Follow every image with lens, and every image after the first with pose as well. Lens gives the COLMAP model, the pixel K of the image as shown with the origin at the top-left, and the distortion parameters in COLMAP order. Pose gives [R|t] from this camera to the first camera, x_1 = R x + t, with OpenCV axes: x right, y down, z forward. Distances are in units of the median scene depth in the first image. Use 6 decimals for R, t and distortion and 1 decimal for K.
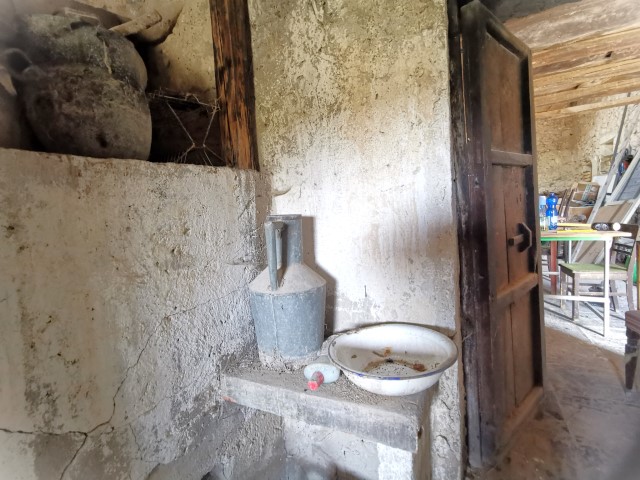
lens RADIAL K [[308.3, 0, 320.0], [0, 308.3, 240.0], [0, 0, 1]] dist [-0.041913, 0.036712]
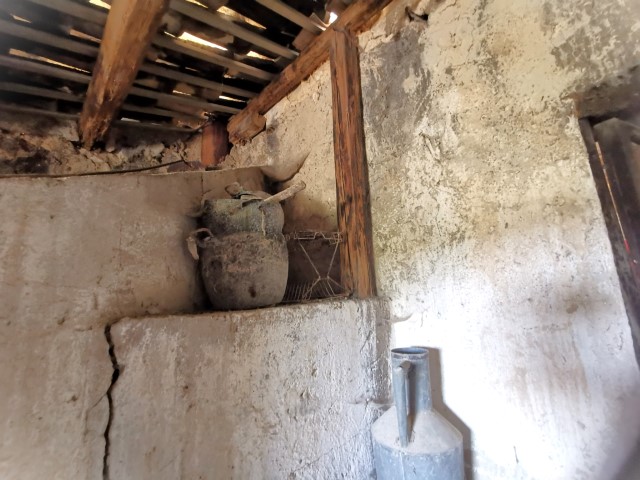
lens RADIAL K [[308.3, 0, 320.0], [0, 308.3, 240.0], [0, 0, 1]] dist [-0.041913, 0.036712]
pose [[0.955833, -0.040564, -0.291098, -0.087388], [-0.038591, 0.964534, -0.261122, -0.147721], [0.291367, 0.260823, 0.920368, -0.023680]]
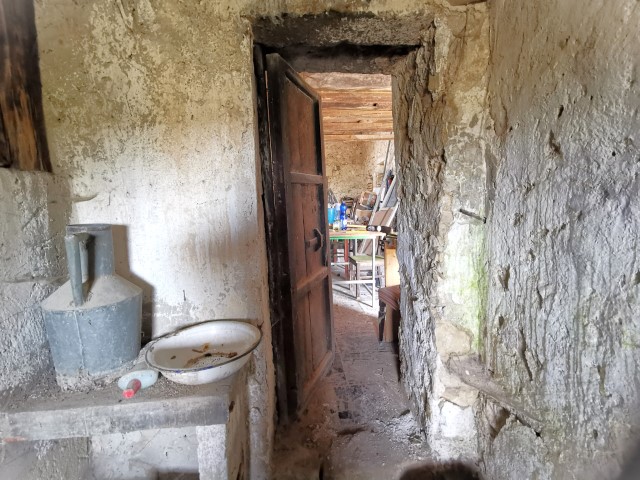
lens RADIAL K [[308.3, 0, 320.0], [0, 308.3, 240.0], [0, 0, 1]] dist [-0.041913, 0.036712]
pose [[0.856916, -0.018013, 0.515141, 0.007287], [0.009680, 0.999775, 0.018857, -0.044124], [-0.515365, -0.011172, 0.856898, -0.163572]]
